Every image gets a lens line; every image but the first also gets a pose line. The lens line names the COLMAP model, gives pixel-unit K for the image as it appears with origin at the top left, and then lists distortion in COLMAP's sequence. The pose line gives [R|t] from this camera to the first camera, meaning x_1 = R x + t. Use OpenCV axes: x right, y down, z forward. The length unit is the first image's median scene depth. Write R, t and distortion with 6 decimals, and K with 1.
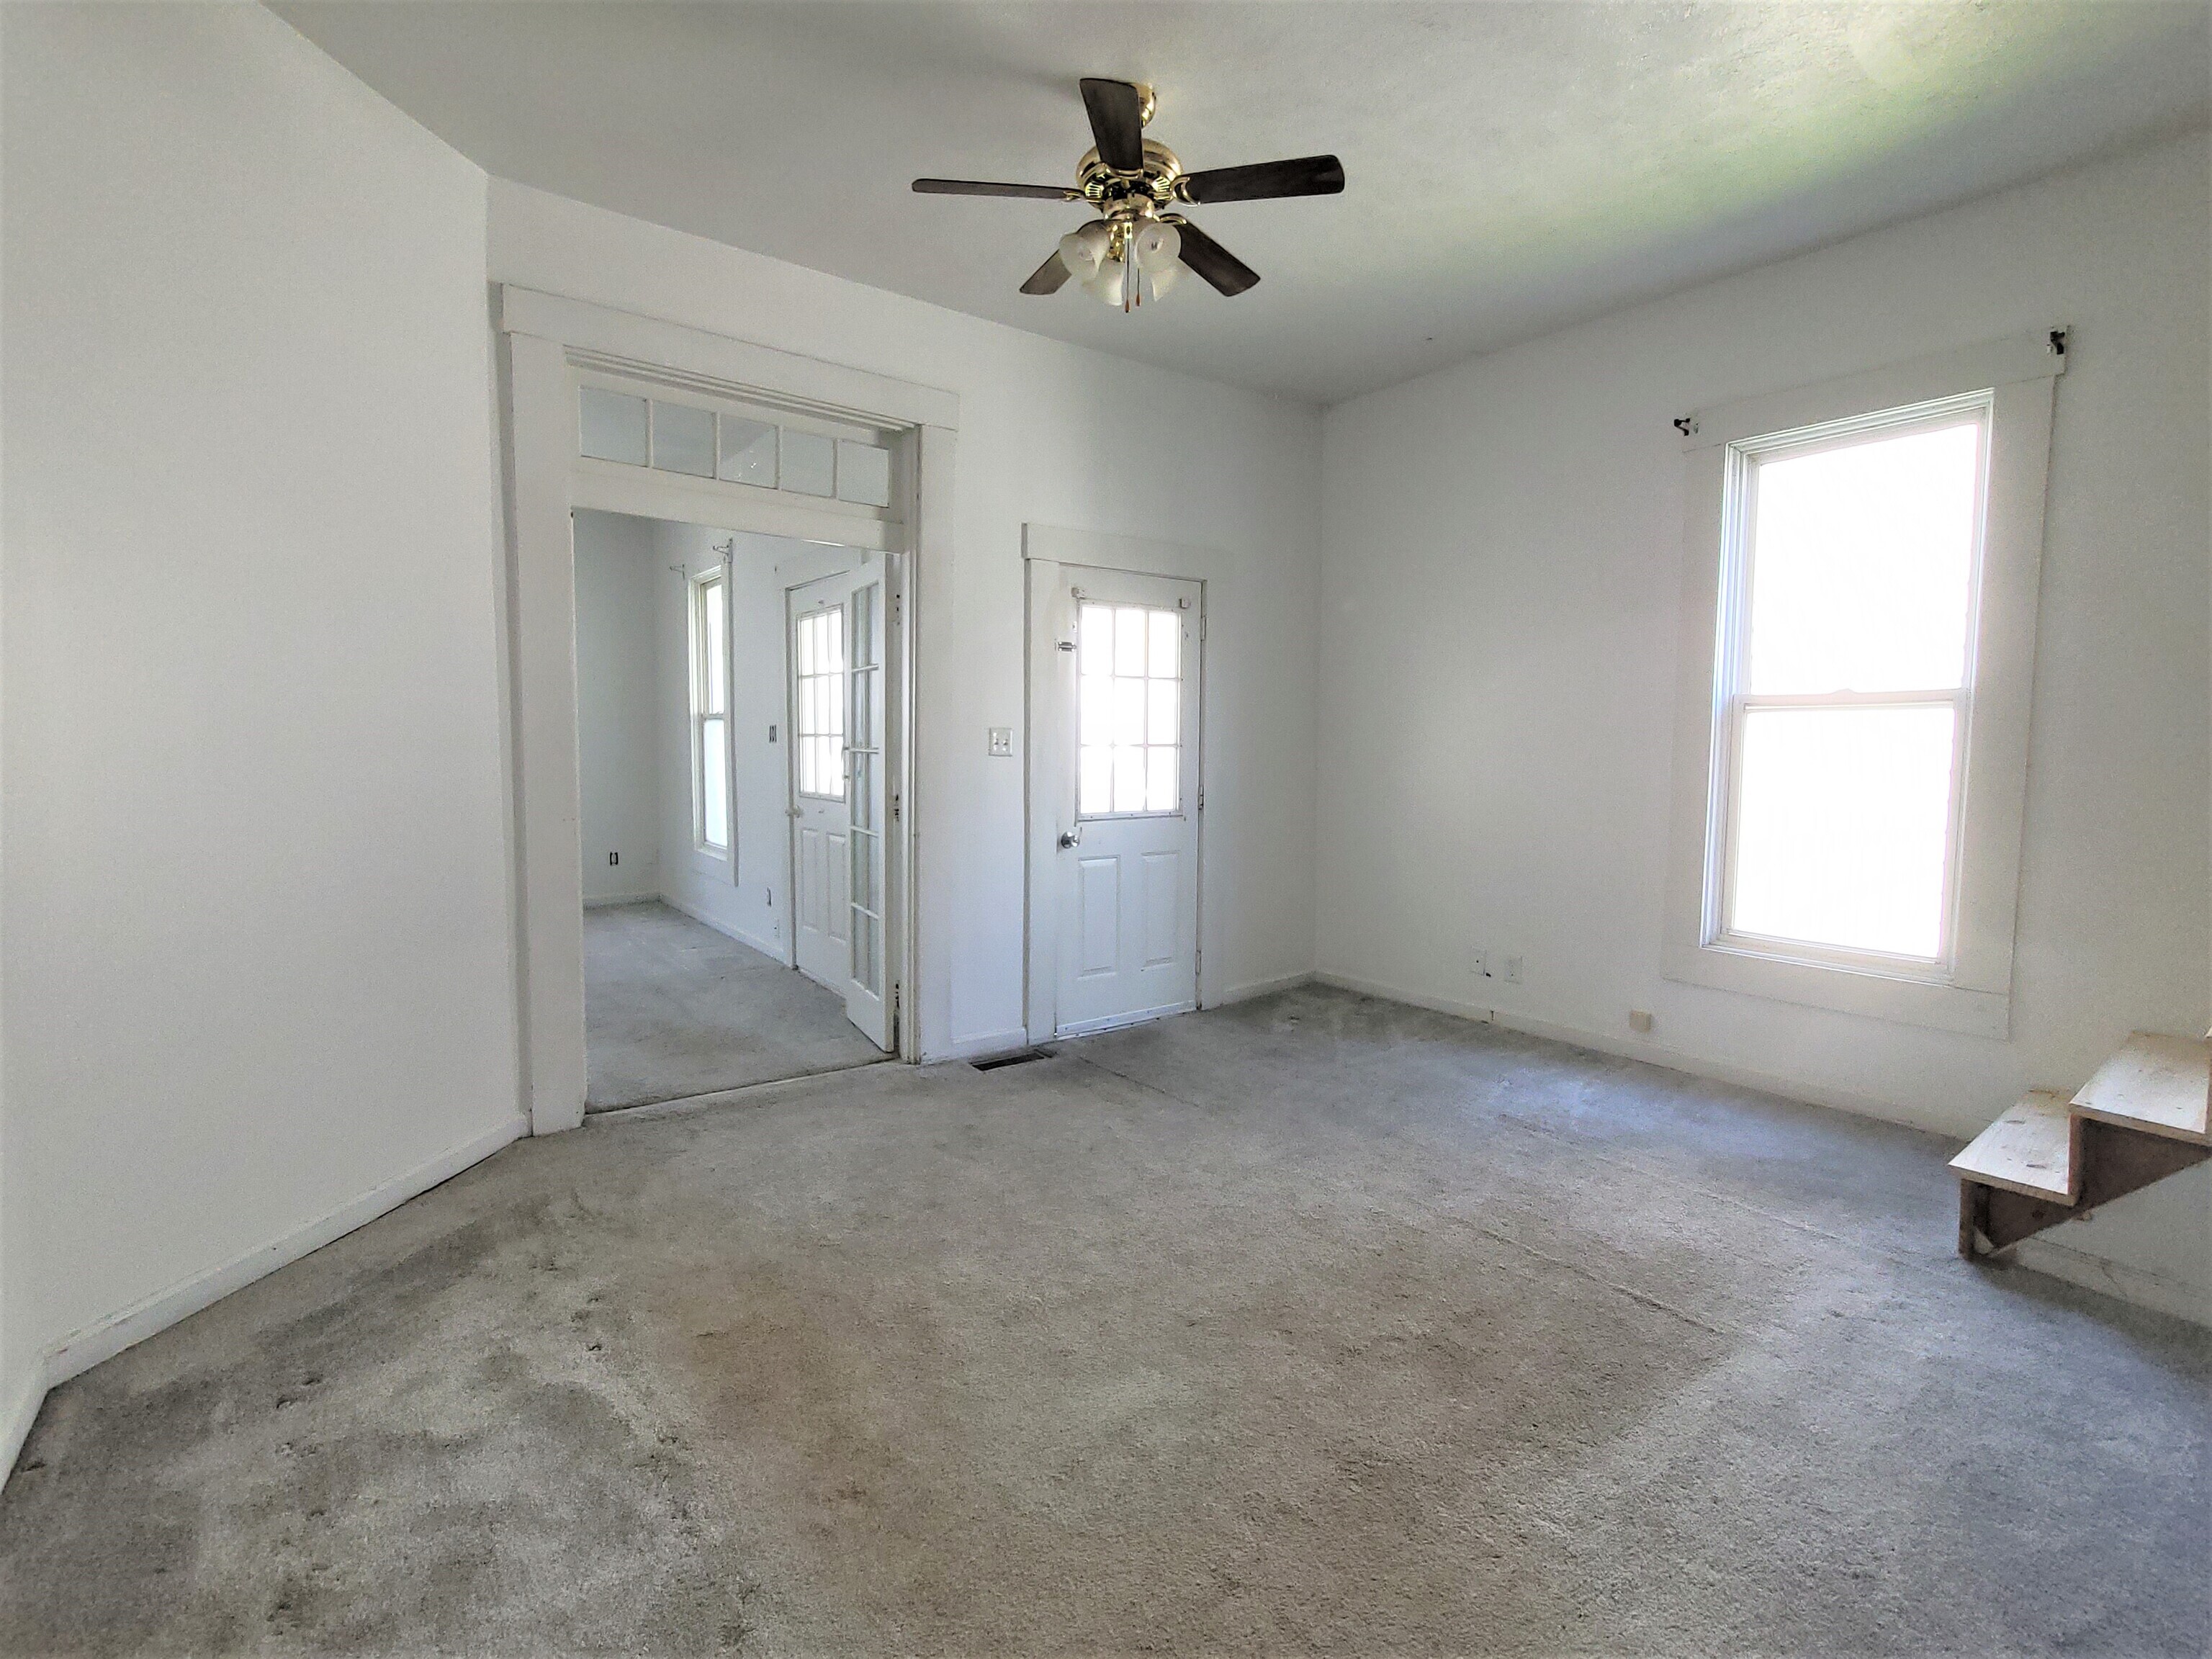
lens RADIAL K [[1046.9, 0, 1105.0], [0, 1046.9, 809.9], [0, 0, 1]] dist [0.012608, -0.002101]
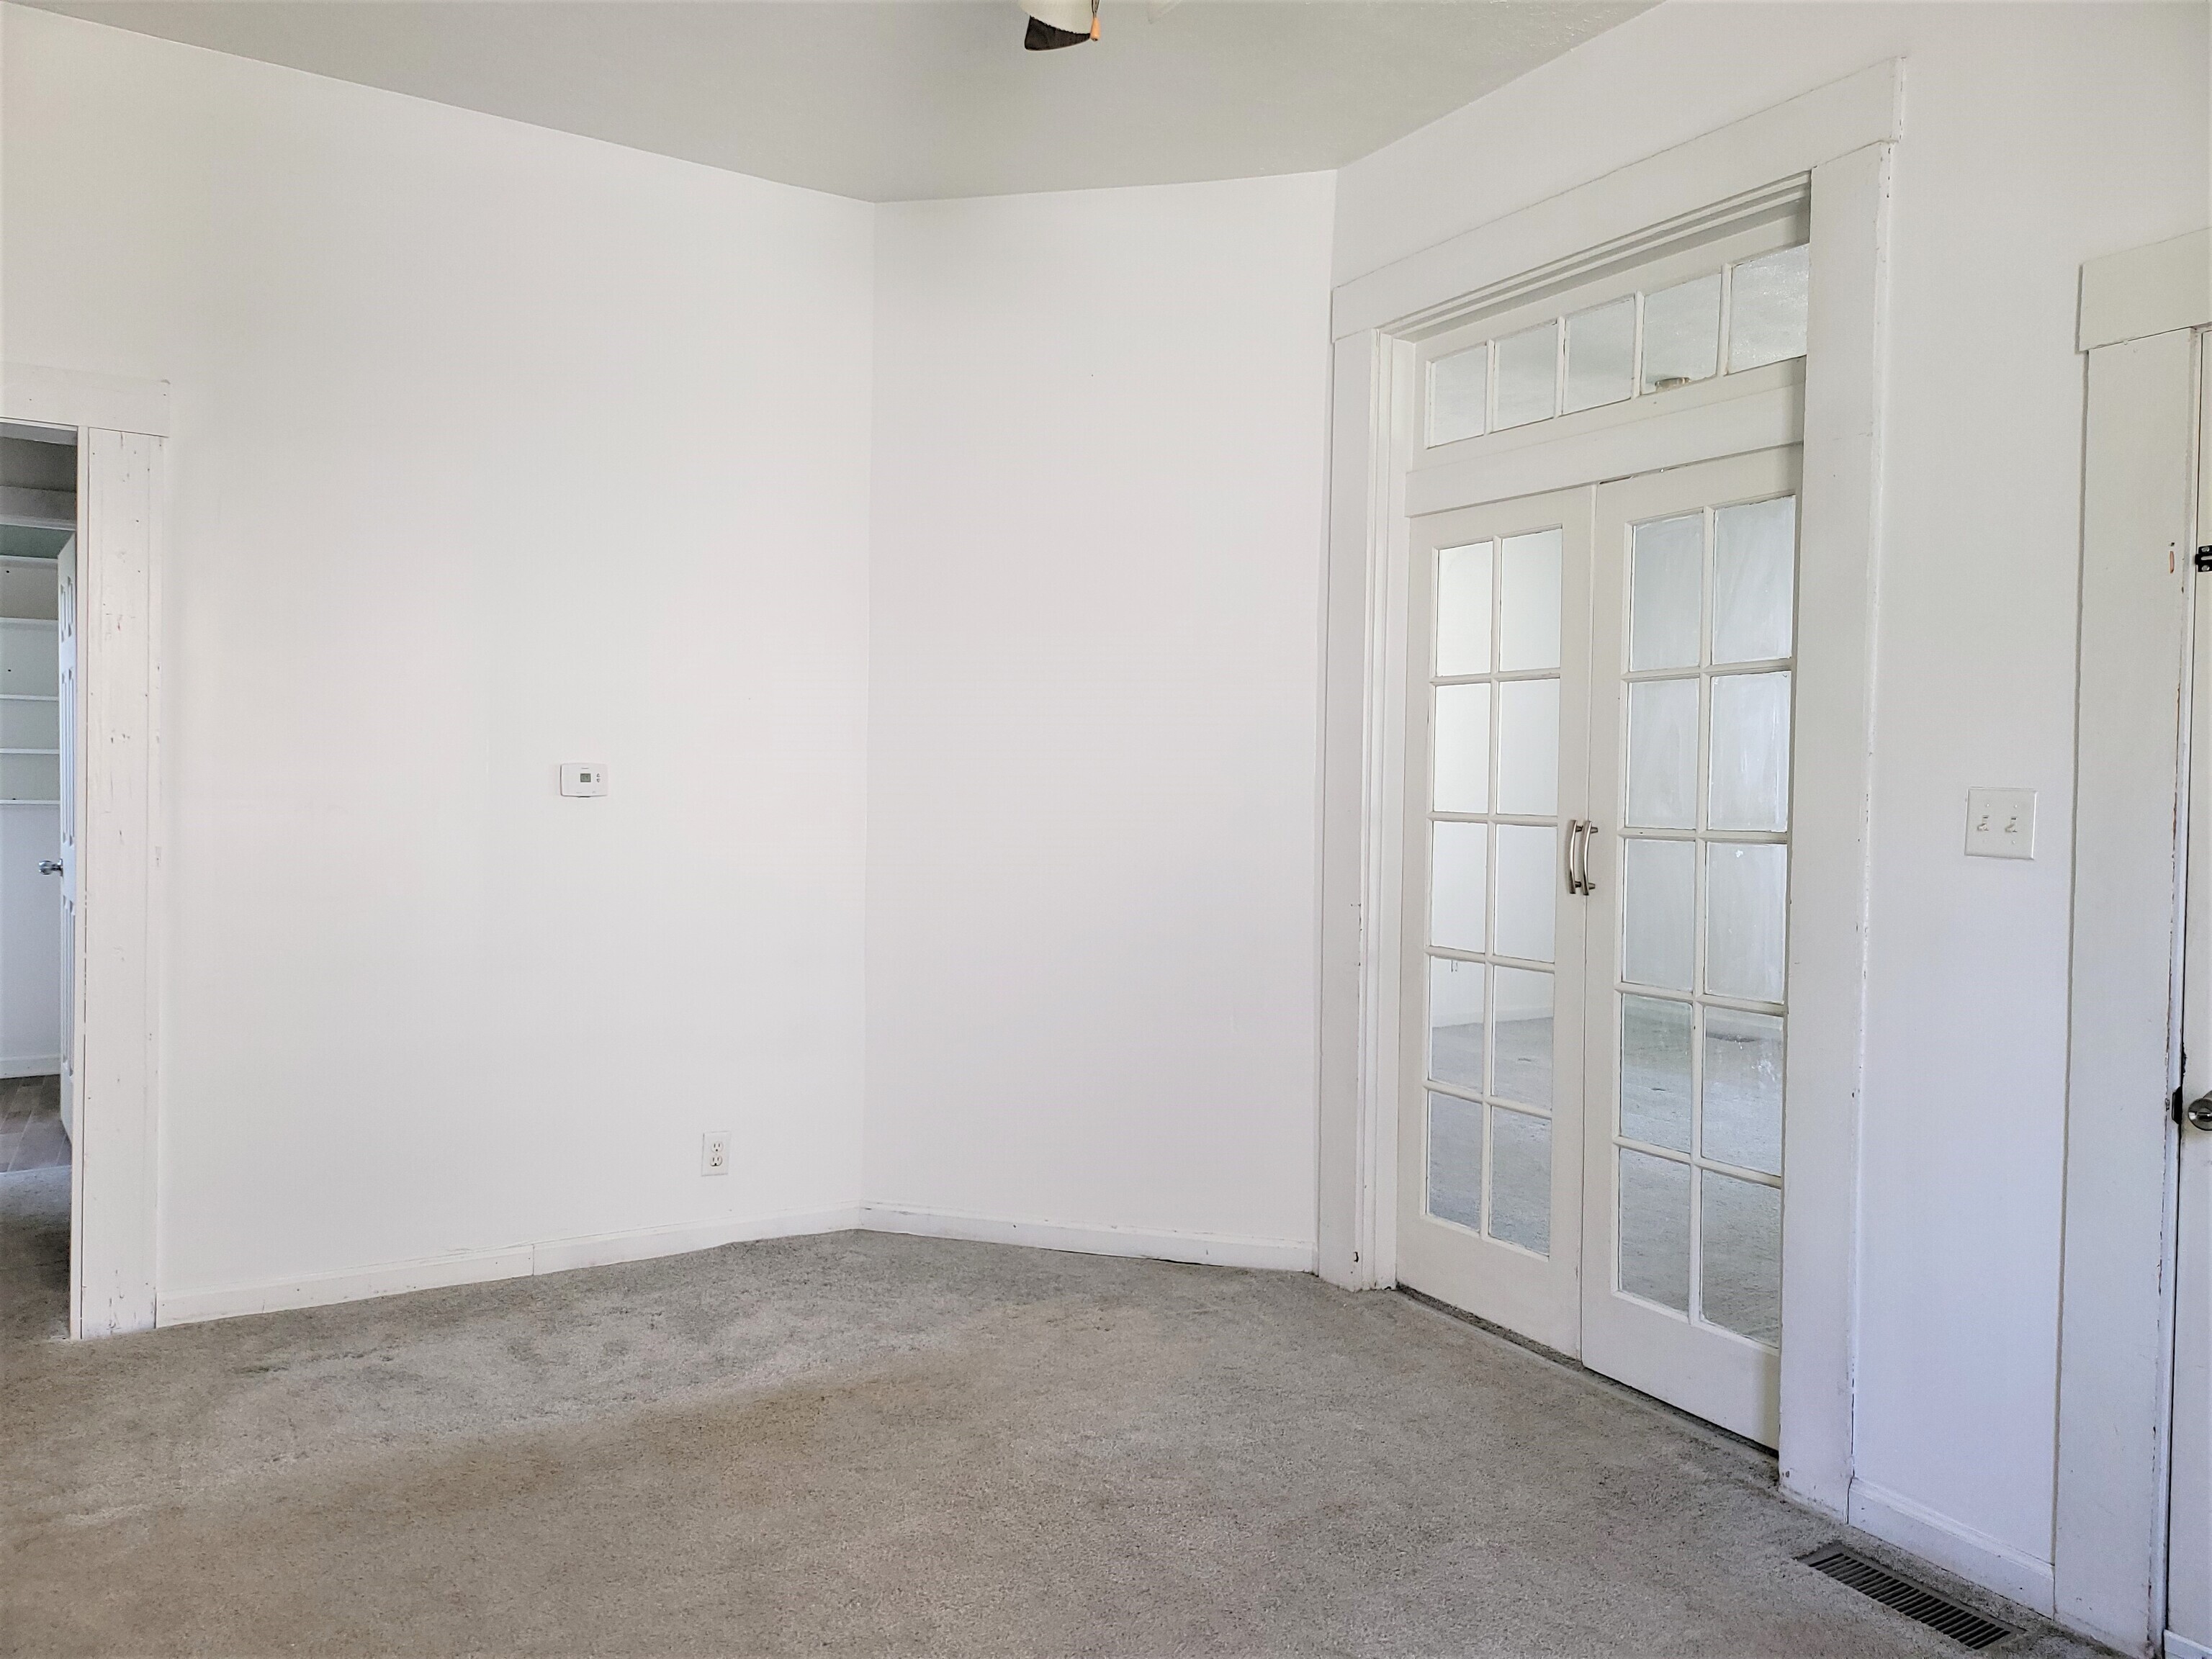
lens RADIAL K [[1516.8, 0, 1113.3], [0, 1516.8, 839.8], [0, 0, 1]] dist [0.060108, -0.029814]
pose [[-0.087178, 0.015802, -0.996067, 0.619782], [-0.088116, 0.995833, 0.023510, -0.049161], [0.992288, 0.089819, -0.085422, 0.824969]]
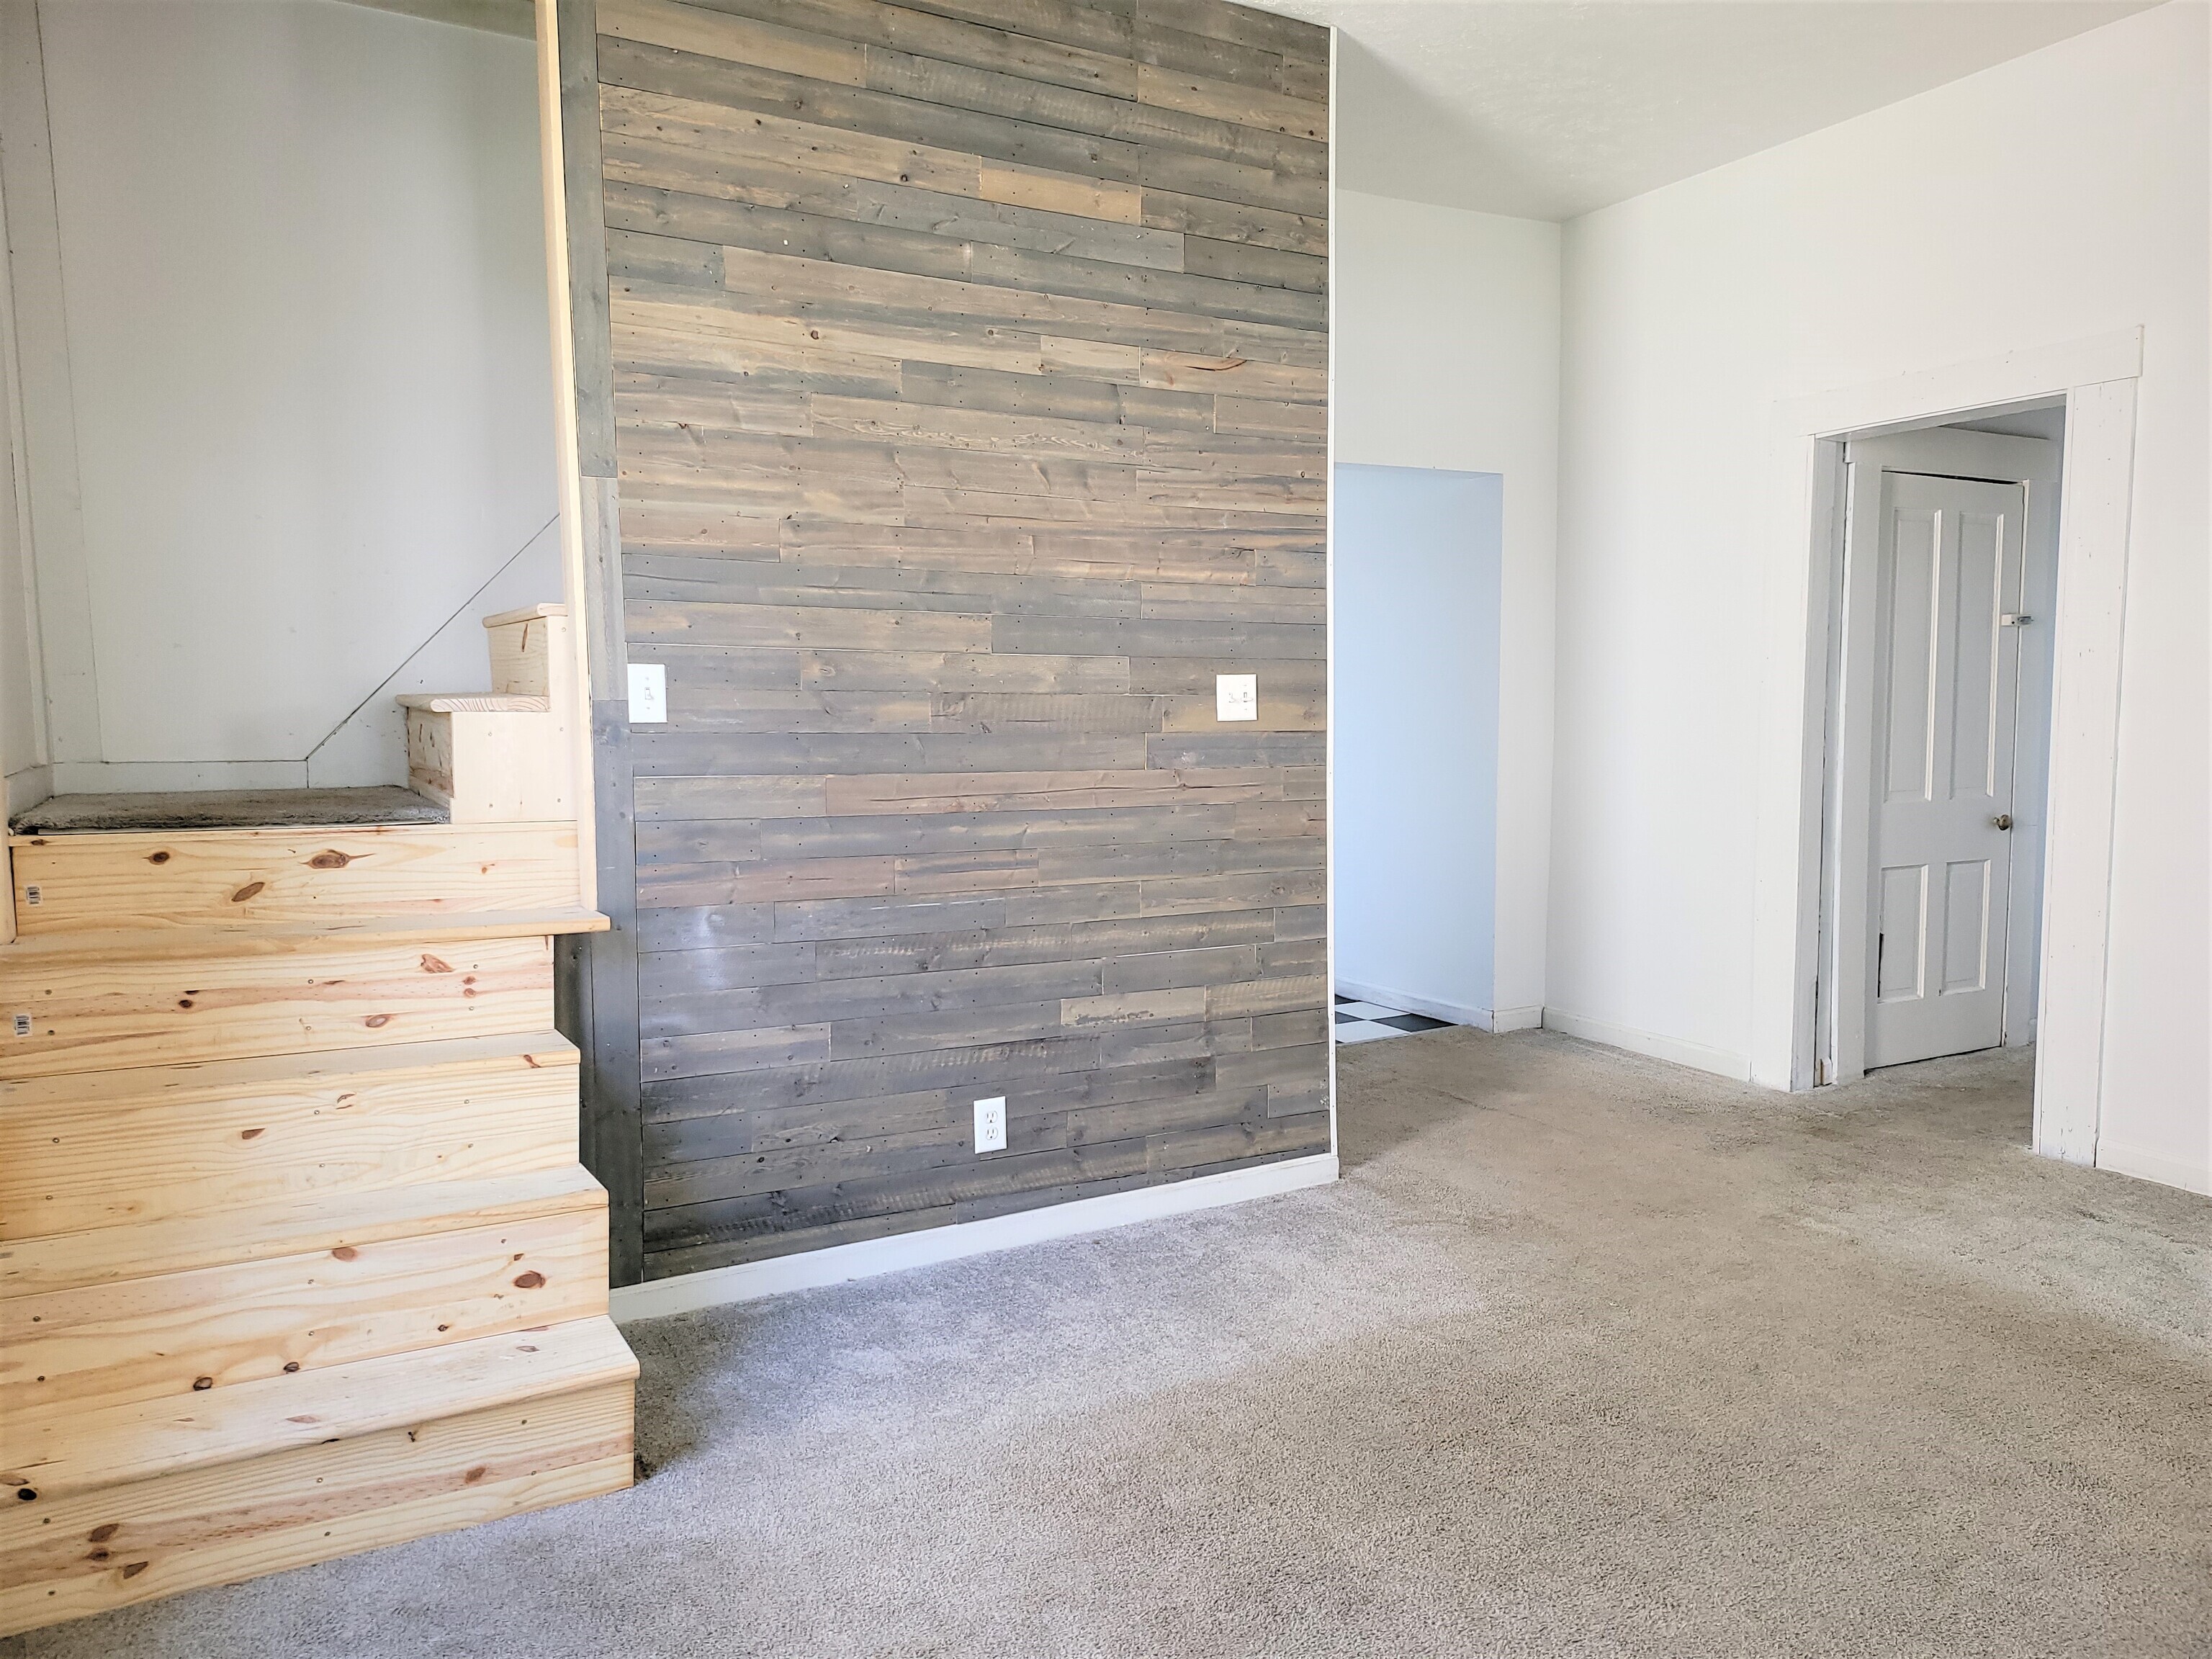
lens RADIAL K [[1516.8, 0, 1089.0], [0, 1516.8, 822.7], [0, 0, 1]] dist [0.060108, -0.029814]
pose [[-0.994175, -0.009432, 0.107368, 0.308322], [0.007207, 0.988116, 0.153538, -0.089843], [-0.107540, 0.153418, -0.982292, 1.311458]]
